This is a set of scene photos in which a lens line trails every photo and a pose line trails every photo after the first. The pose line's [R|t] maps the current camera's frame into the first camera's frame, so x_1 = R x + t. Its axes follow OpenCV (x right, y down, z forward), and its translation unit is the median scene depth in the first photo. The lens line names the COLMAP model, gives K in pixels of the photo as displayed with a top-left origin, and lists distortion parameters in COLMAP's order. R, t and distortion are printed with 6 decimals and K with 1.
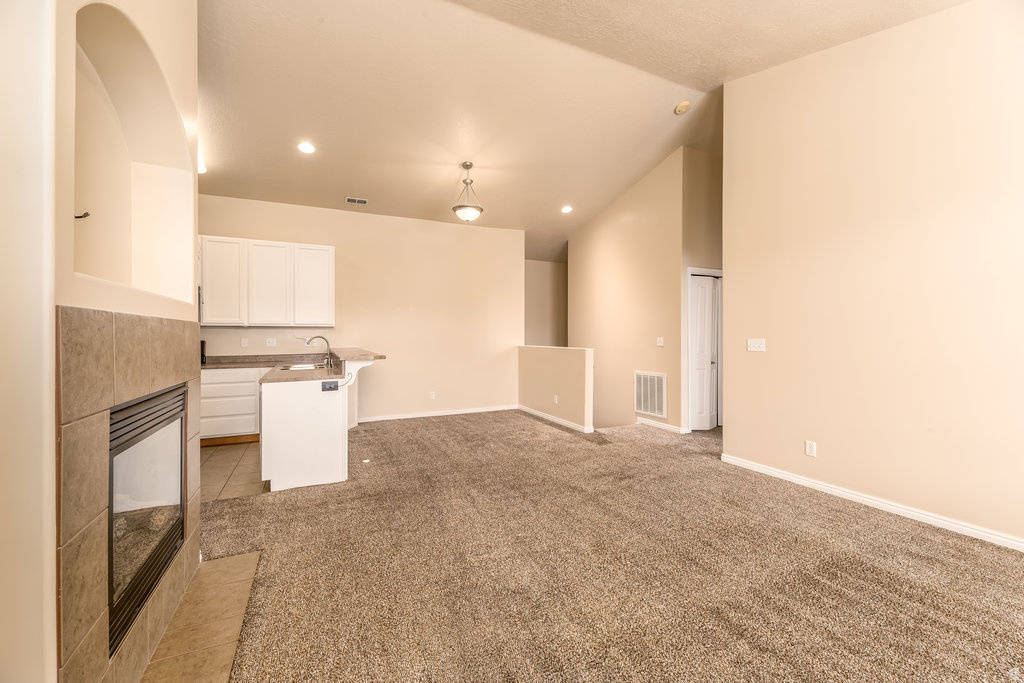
lens RADIAL K [[416.6, 0, 504.7], [0, 416.6, 339.6], [0, 0, 1]] dist [0.002056, -0.001632]
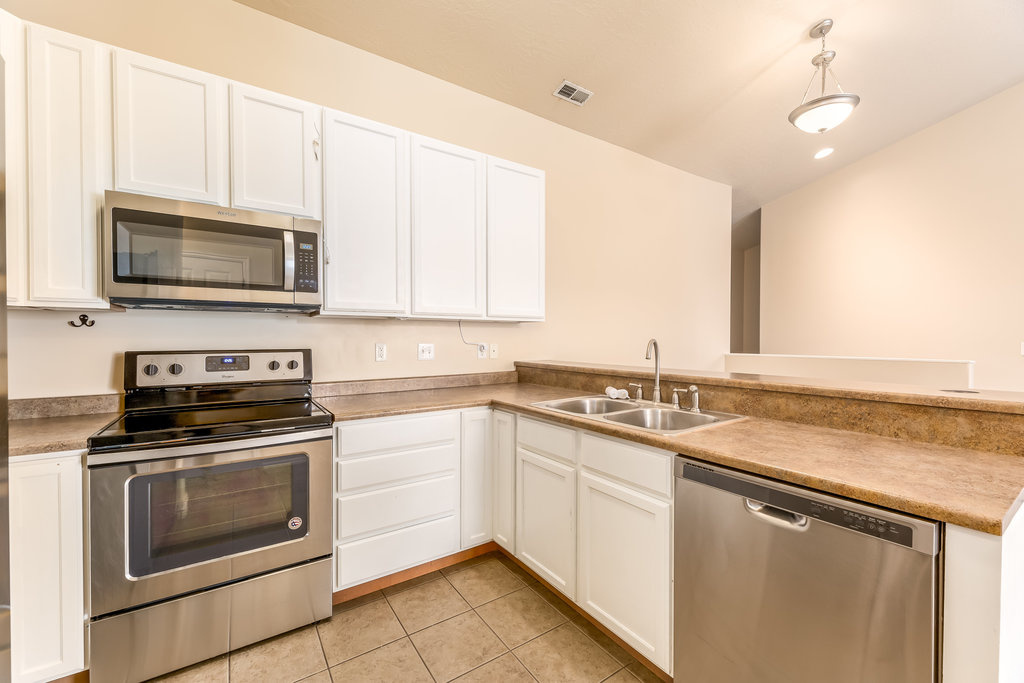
lens RADIAL K [[416.6, 0, 505.0], [0, 416.6, 335.3], [0, 0, 1]] dist [0.002056, -0.001632]
pose [[0.988144, 0.001850, 0.153518, -0.643975], [0.000741, 0.999858, -0.016821, -0.005684], [-0.153528, 0.016735, 0.988003, 0.582542]]
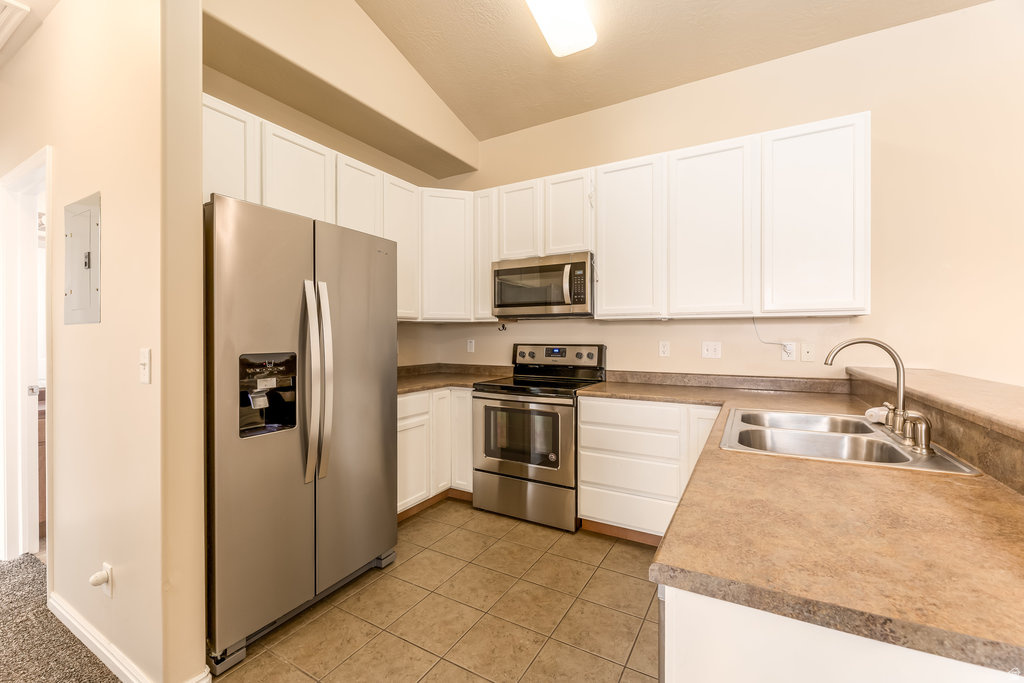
lens RADIAL K [[416.6, 0, 519.2], [0, 416.6, 332.3], [0, 0, 1]] dist [0.002056, -0.001632]
pose [[0.587189, -0.007299, -0.809417, -0.338808], [-0.010534, 0.999806, -0.016658, -0.005187], [0.809381, 0.018308, 0.586998, 0.606643]]
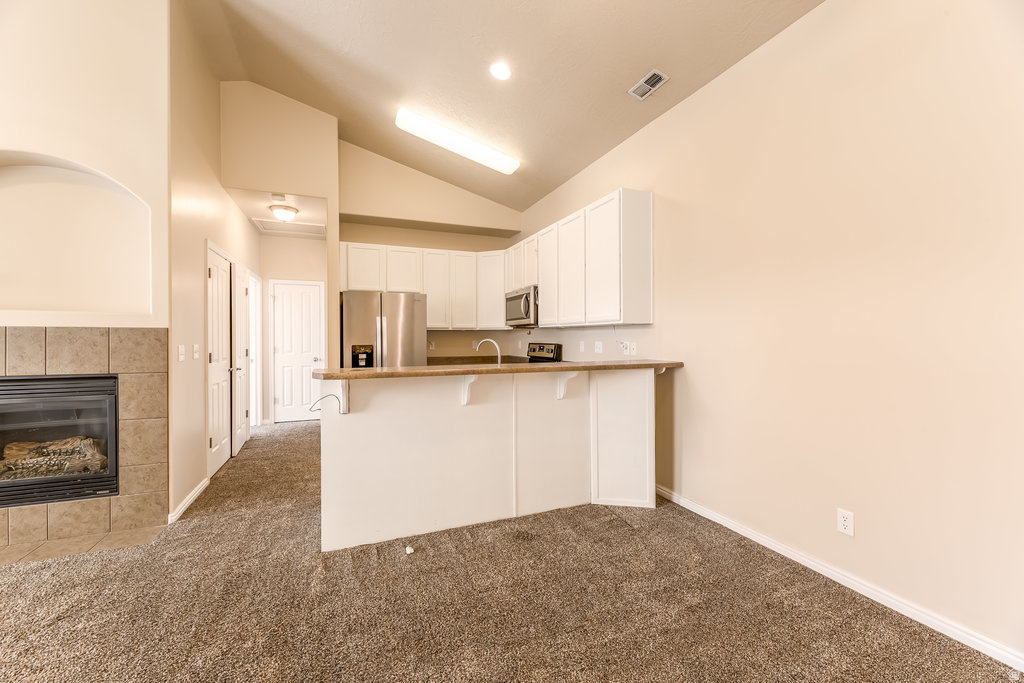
lens RADIAL K [[416.6, 0, 504.0], [0, 416.6, 340.0], [0, 0, 1]] dist [0.002056, -0.001632]
pose [[-0.065032, 0.003192, -0.997878, 0.219404], [-0.010080, 0.999942, 0.003855, -0.009614], [0.997832, 0.010310, -0.064996, 1.043434]]
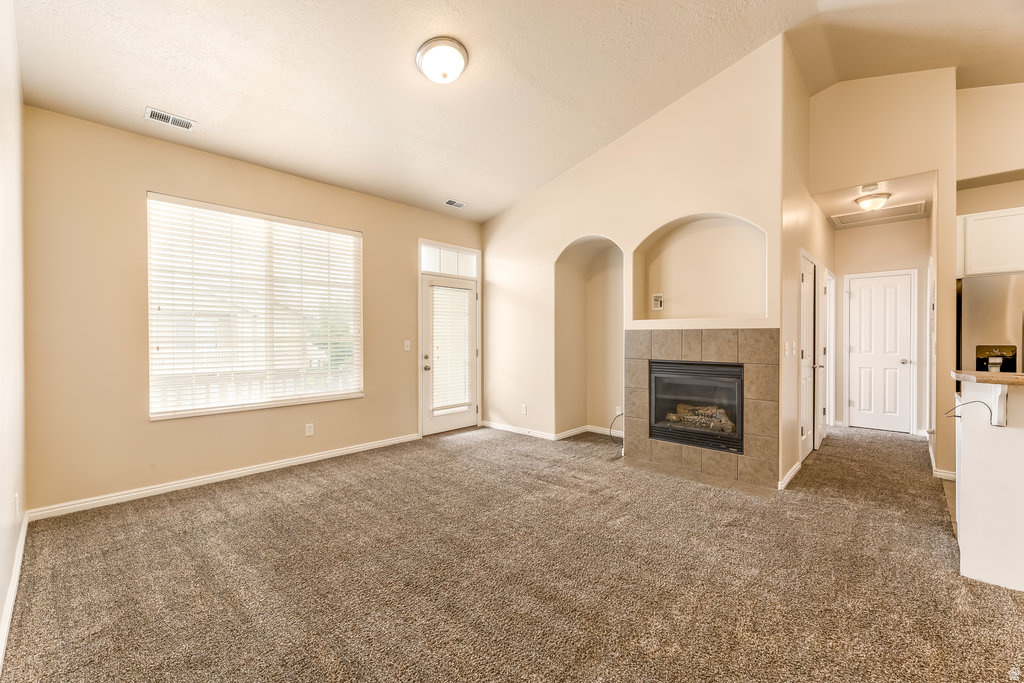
lens RADIAL K [[416.6, 0, 514.4], [0, 416.6, 340.7], [0, 0, 1]] dist [0.002056, -0.001632]
pose [[-0.934467, 0.002579, -0.356041, 0.348214], [-0.004388, 0.999814, 0.018761, -0.009492], [0.356024, 0.019093, -0.934282, 1.037297]]
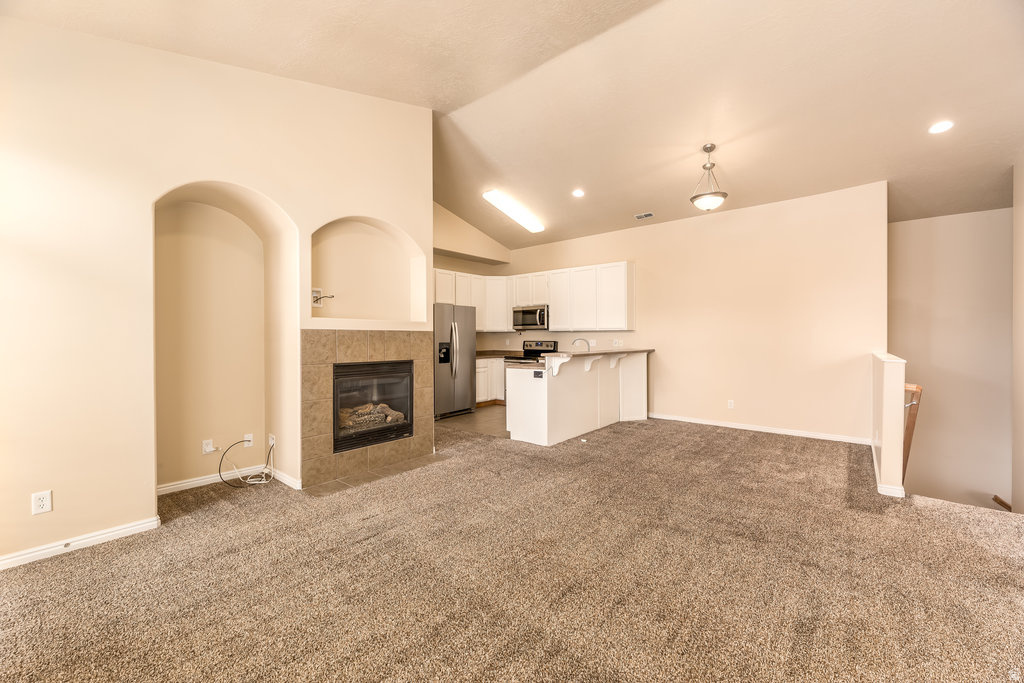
lens RADIAL K [[416.6, 0, 505.1], [0, 416.6, 340.6], [0, 0, 1]] dist [0.002056, -0.001632]
pose [[0.404639, 0.005175, -0.914462, 0.610543], [-0.009160, 0.999957, 0.001606, -0.000700], [0.914430, 0.007727, 0.404669, 0.262121]]
